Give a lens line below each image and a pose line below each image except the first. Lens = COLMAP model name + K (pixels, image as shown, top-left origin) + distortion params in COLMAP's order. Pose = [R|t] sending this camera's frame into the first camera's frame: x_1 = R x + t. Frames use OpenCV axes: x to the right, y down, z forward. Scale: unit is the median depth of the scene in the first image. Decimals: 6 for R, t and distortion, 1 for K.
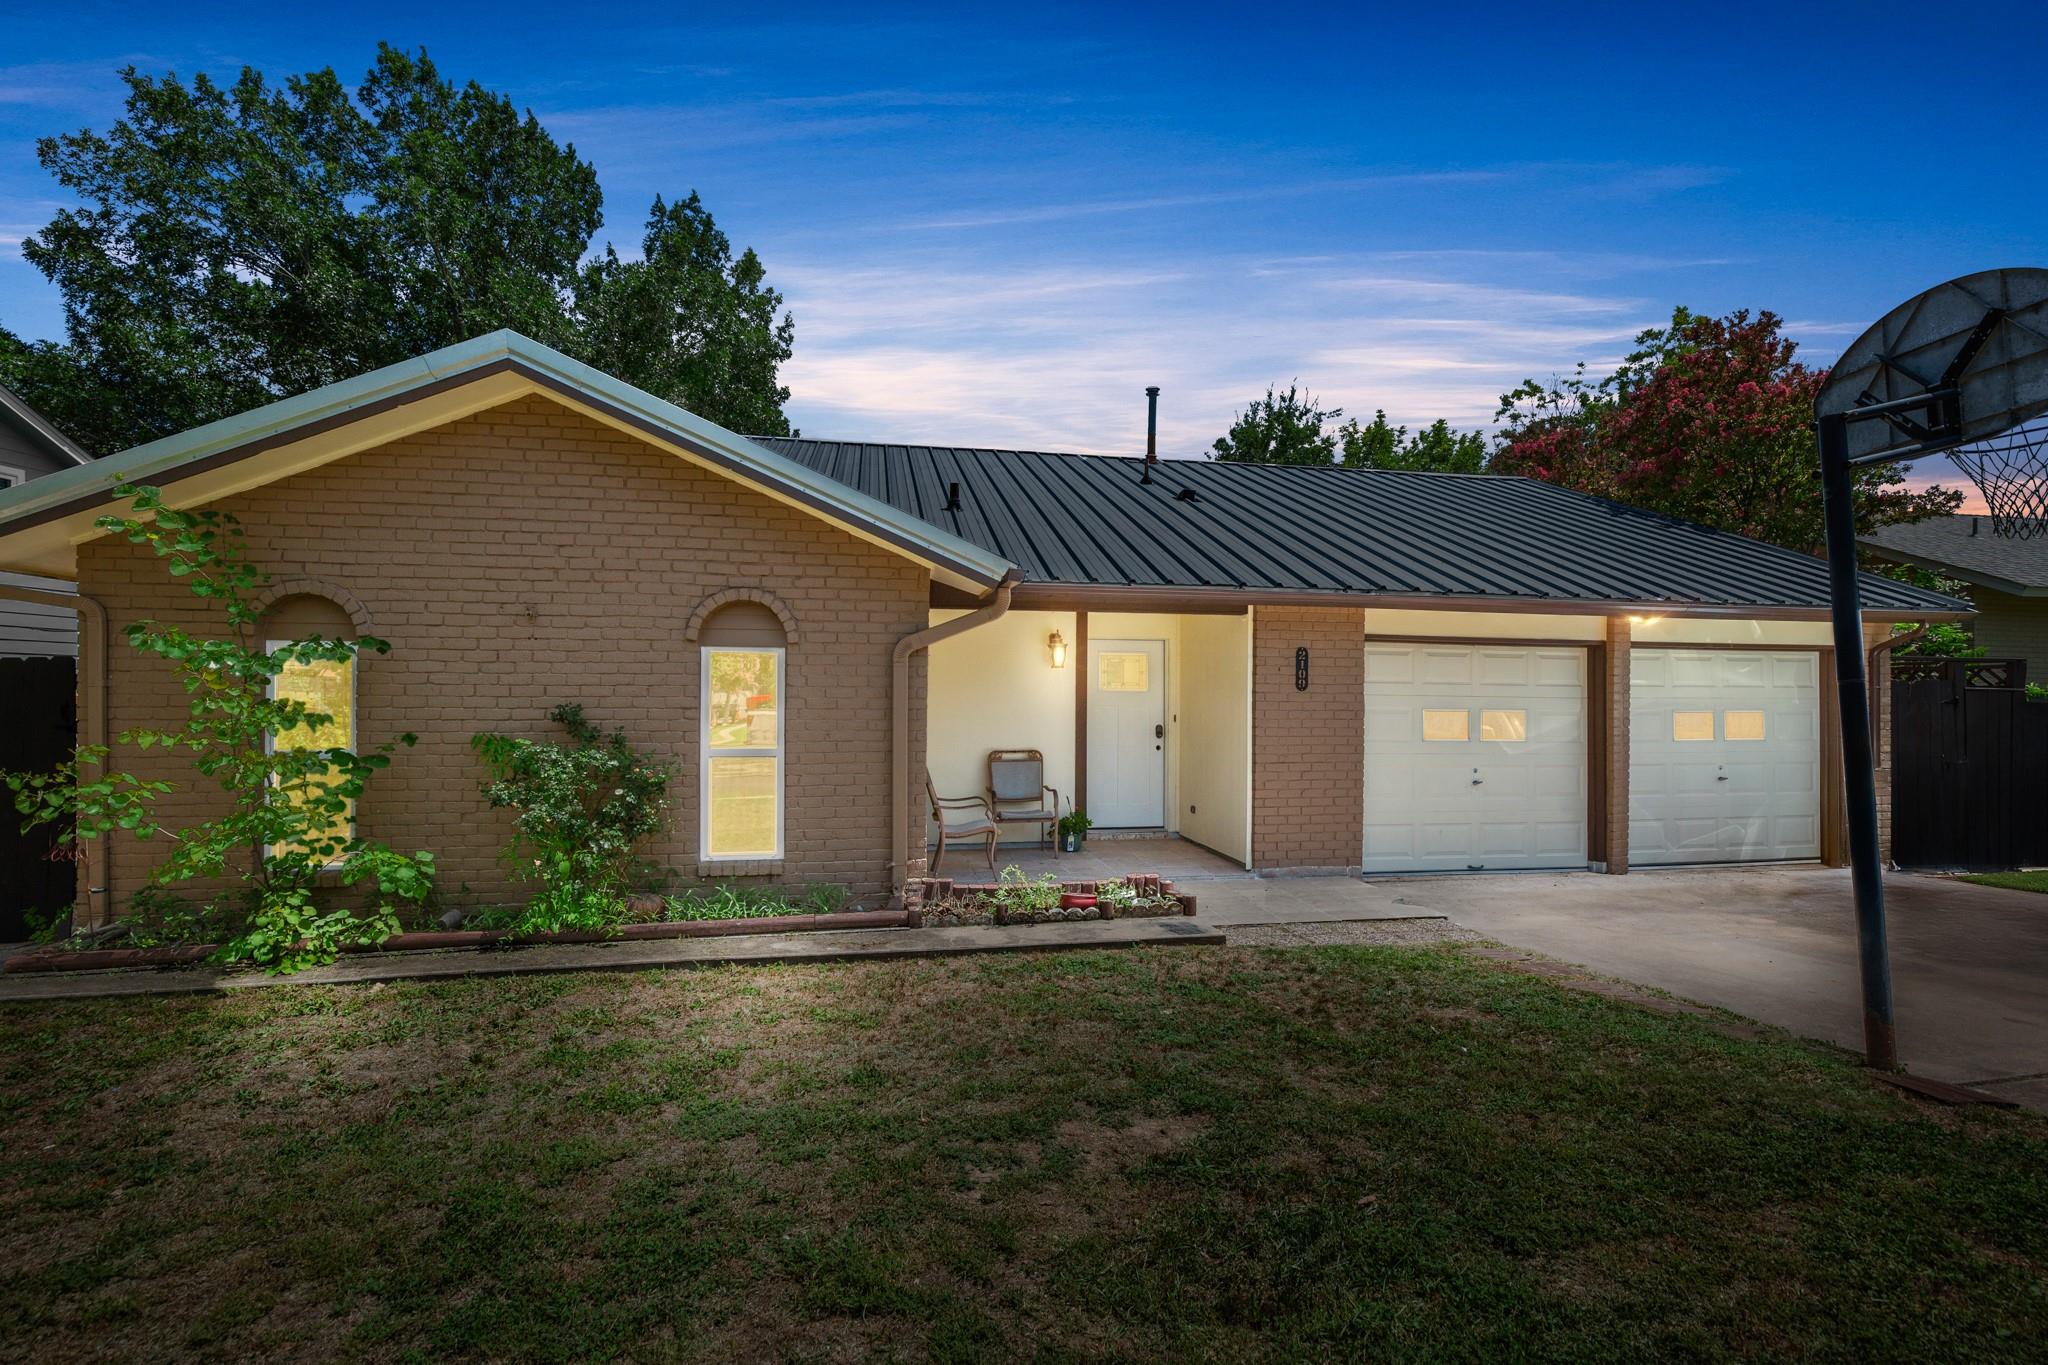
lens RADIAL K [[951.8, 0, 1024.1], [0, 951.8, 674.3], [0, 0, 1]] dist [-0.000918, 0.000961]
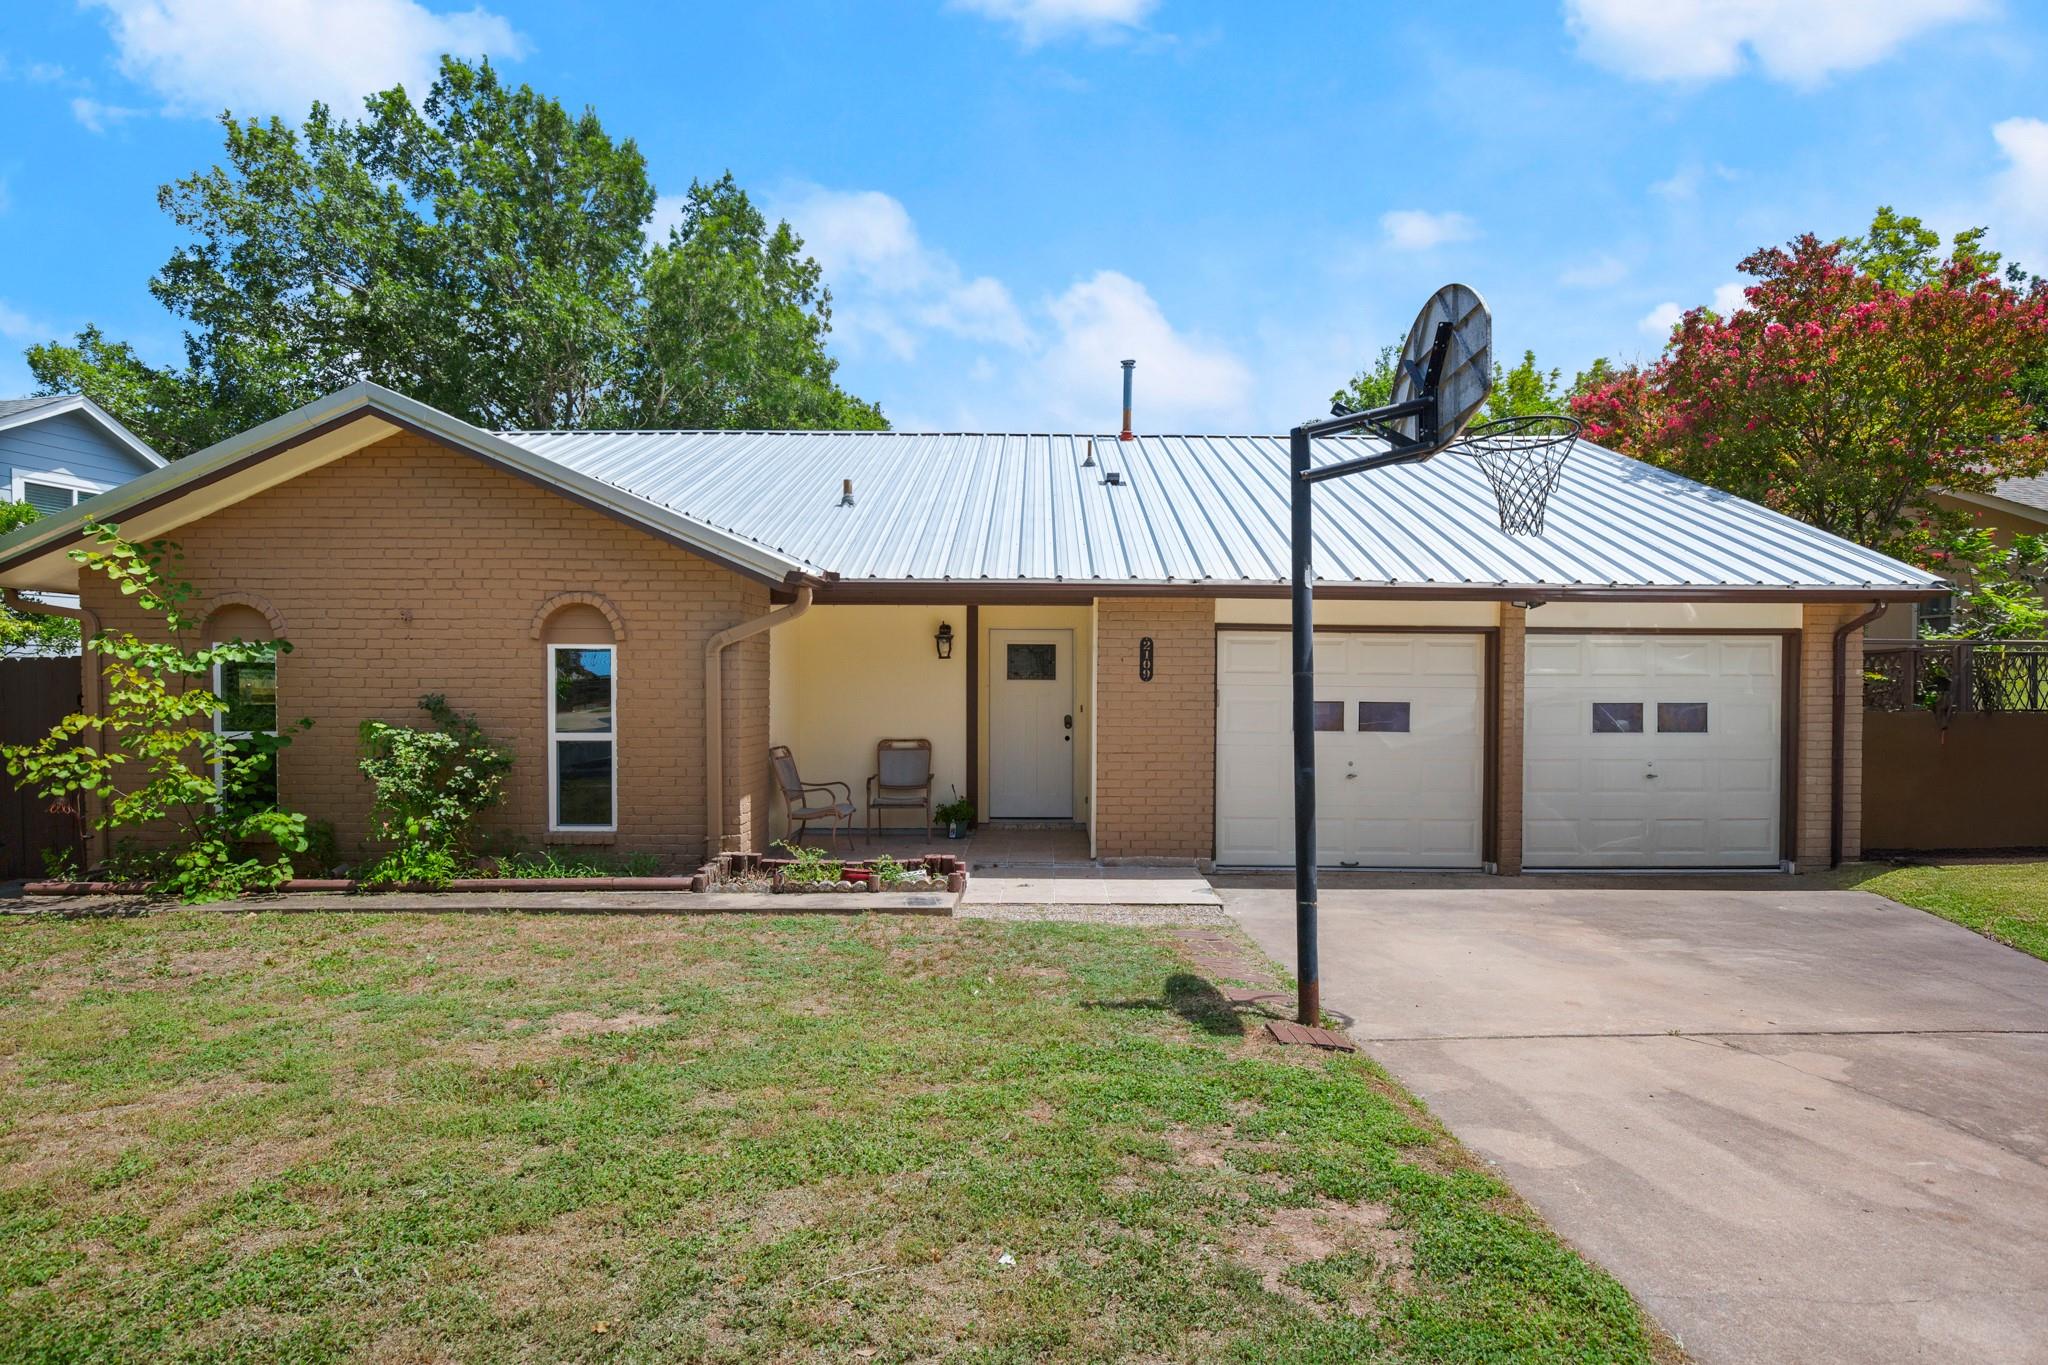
lens RADIAL K [[1084.9, 0, 1025.9], [0, 1084.9, 685.6], [0, 0, 1]] dist [-0.015149, 0.001128]
pose [[0.984296, 0.000157, -0.176525, 0.455800], [0.004625, 0.999633, 0.026677, -0.011110], [0.176464, -0.027075, 0.983935, -0.175568]]
